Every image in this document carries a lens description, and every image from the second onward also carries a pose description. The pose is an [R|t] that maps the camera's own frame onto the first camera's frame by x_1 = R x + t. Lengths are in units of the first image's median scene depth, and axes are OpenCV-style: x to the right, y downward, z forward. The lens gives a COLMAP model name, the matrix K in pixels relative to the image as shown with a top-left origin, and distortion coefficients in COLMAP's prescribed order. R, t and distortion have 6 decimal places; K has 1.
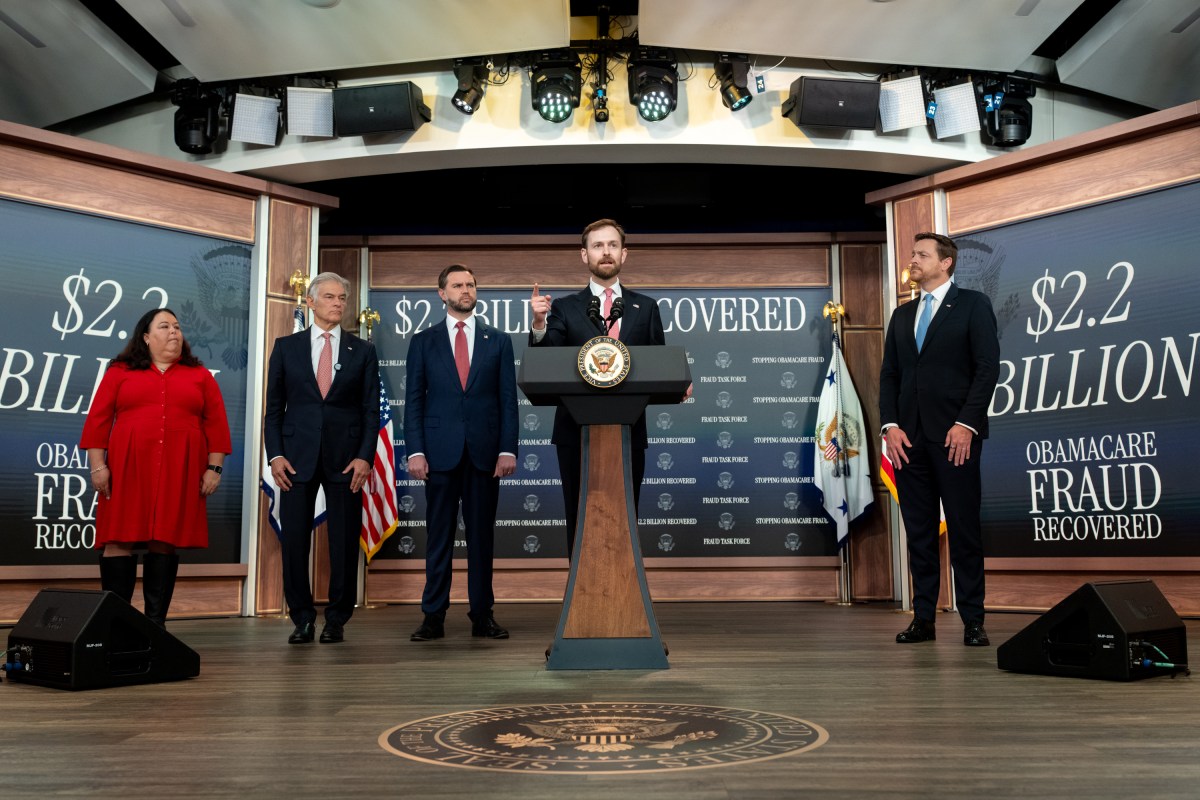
lens RADIAL K [[1273.6, 0, 607.3], [0, 1273.6, 402.2], [0, 0, 1]] dist [0.014447, 0.000000]
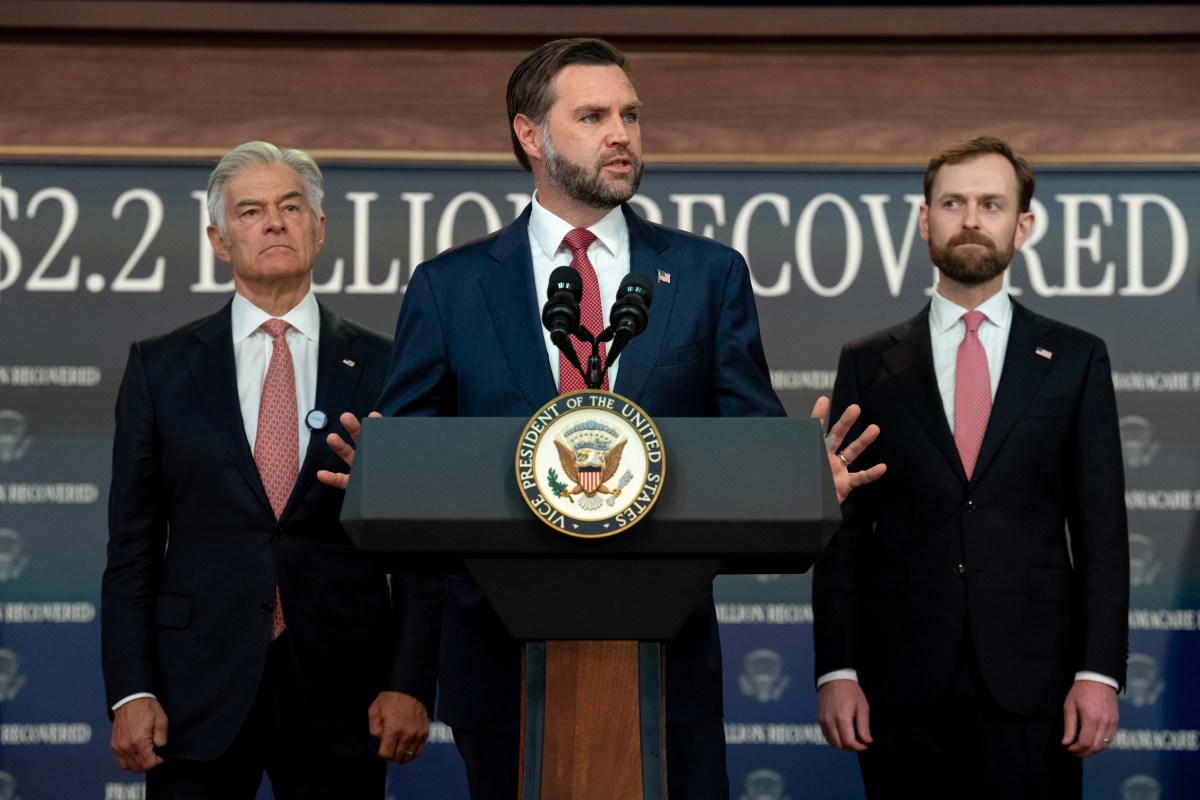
lens RADIAL K [[3810.0, 0, 592.1], [0, 3810.0, 383.5], [0, 0, 1]] dist [0.542098, 0.000000]
pose [[0.999916, 0.012973, -0.000801, -0.000885], [-0.012981, 0.999863, -0.010263, -0.025567], [0.000668, 0.010273, 0.999947, -0.028810]]
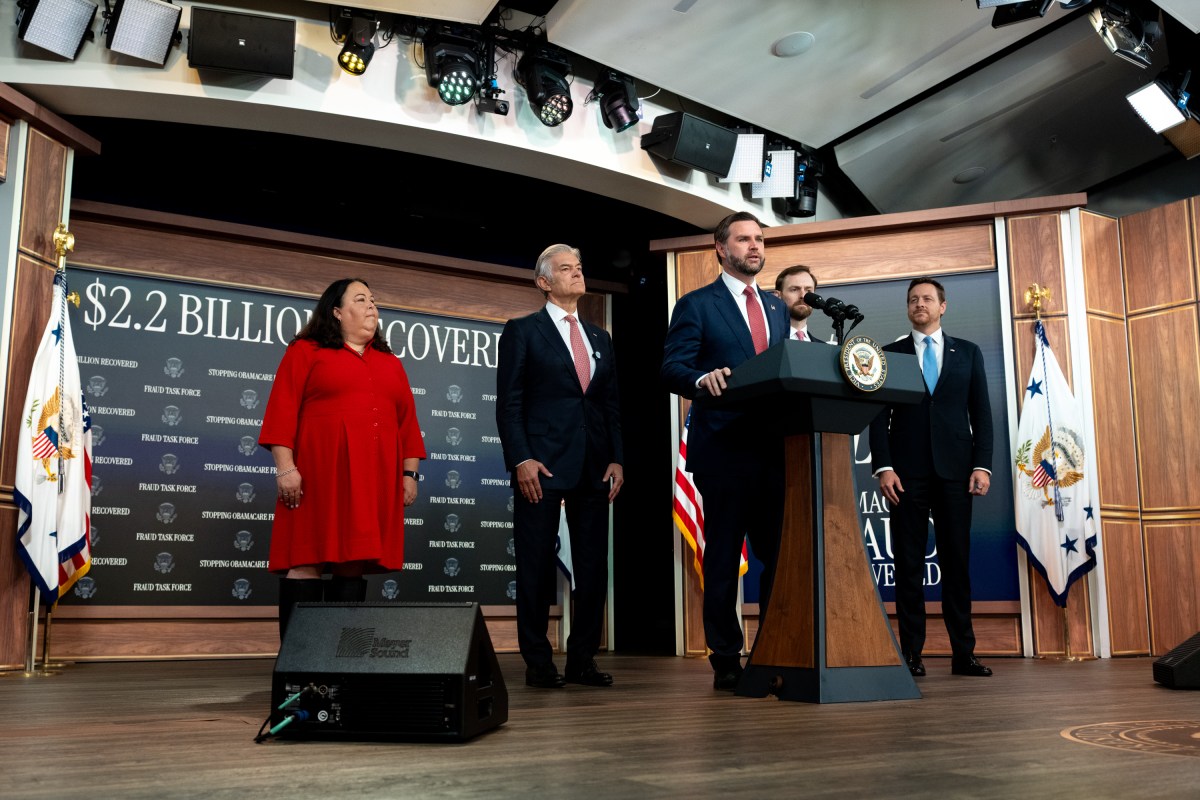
lens RADIAL K [[1273.6, 0, 583.5], [0, 1273.6, 407.2], [0, 0, 1]] dist [0.014447, 0.000000]
pose [[0.856205, 0.087740, 0.509132, -0.379813], [-0.060619, 0.995728, -0.069654, 0.044982], [-0.513068, 0.028775, 0.857865, 0.187858]]
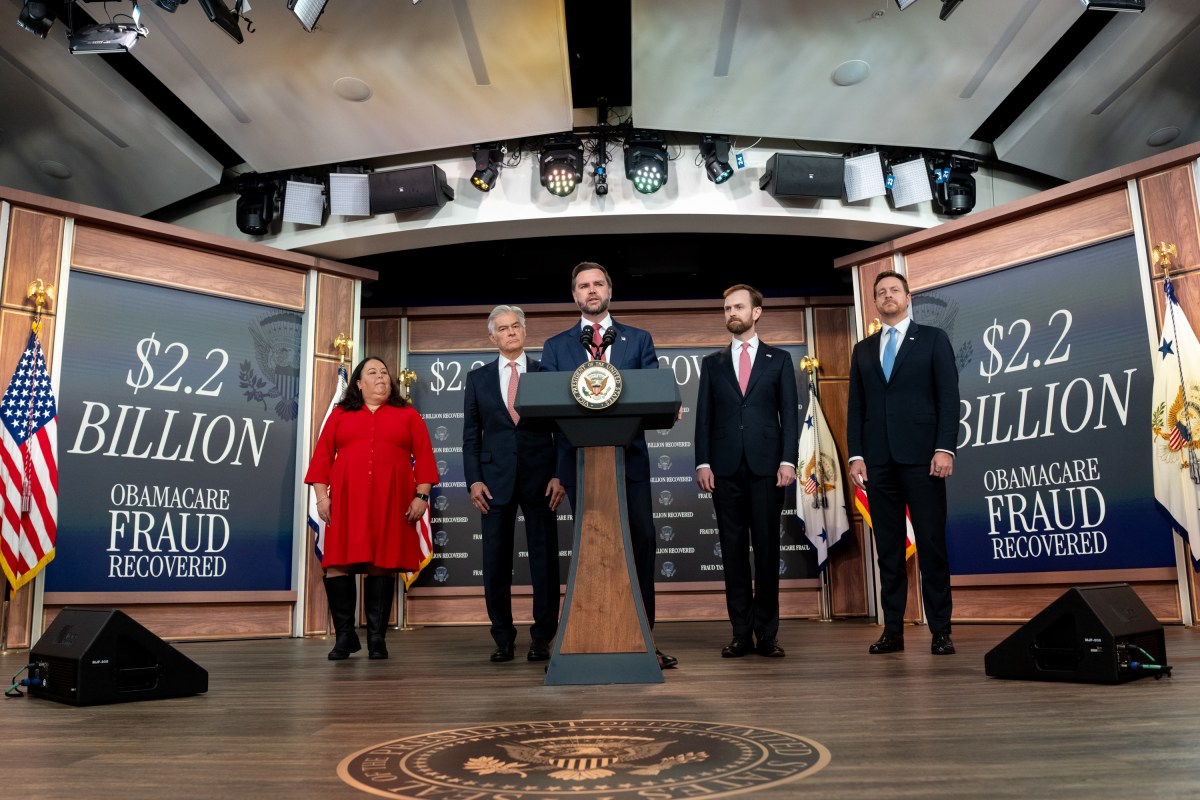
lens RADIAL K [[1013.1, 0, 610.0], [0, 1013.1, 401.8], [0, 0, 1]] dist [-0.061262, -0.002313]
pose [[0.999757, -0.017281, -0.013714, 0.011609], [0.016393, 0.997915, -0.062433, 0.020152], [0.014764, 0.062193, 0.997955, 0.105912]]
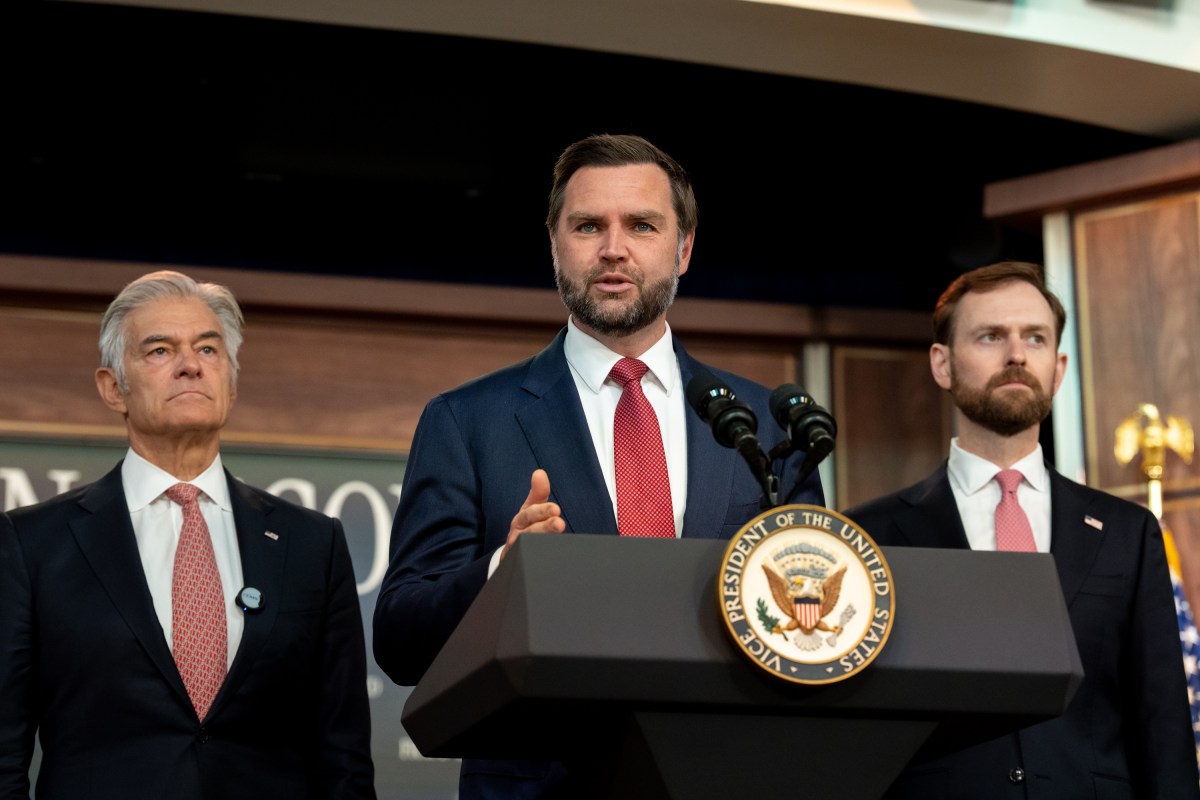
lens RADIAL K [[3763.9, 0, 593.6], [0, 3763.9, 406.8], [0, 0, 1]] dist [0.879134, 0.000000]
pose [[0.962967, 0.056630, 0.263605, -0.163885], [-0.023259, 0.991497, -0.128037, 0.021775], [-0.268615, 0.117164, 0.956096, 0.113135]]
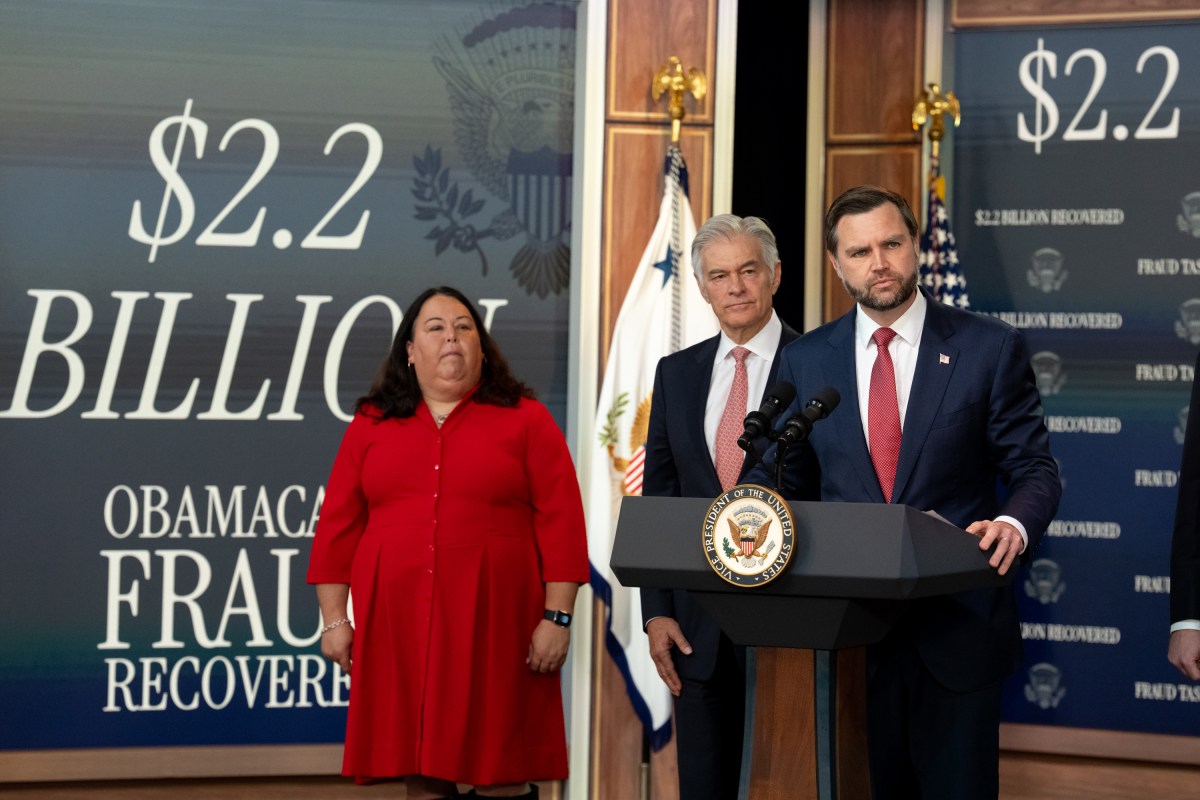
lens RADIAL K [[4577.2, 0, 570.6], [0, 4577.2, 361.9], [0, 0, 1]] dist [1.088456, 0.000000]
pose [[0.881285, 0.021850, -0.472080, 0.478397], [0.032751, 0.993705, 0.107134, -0.179155], [0.471449, -0.109877, 0.875021, -0.383448]]
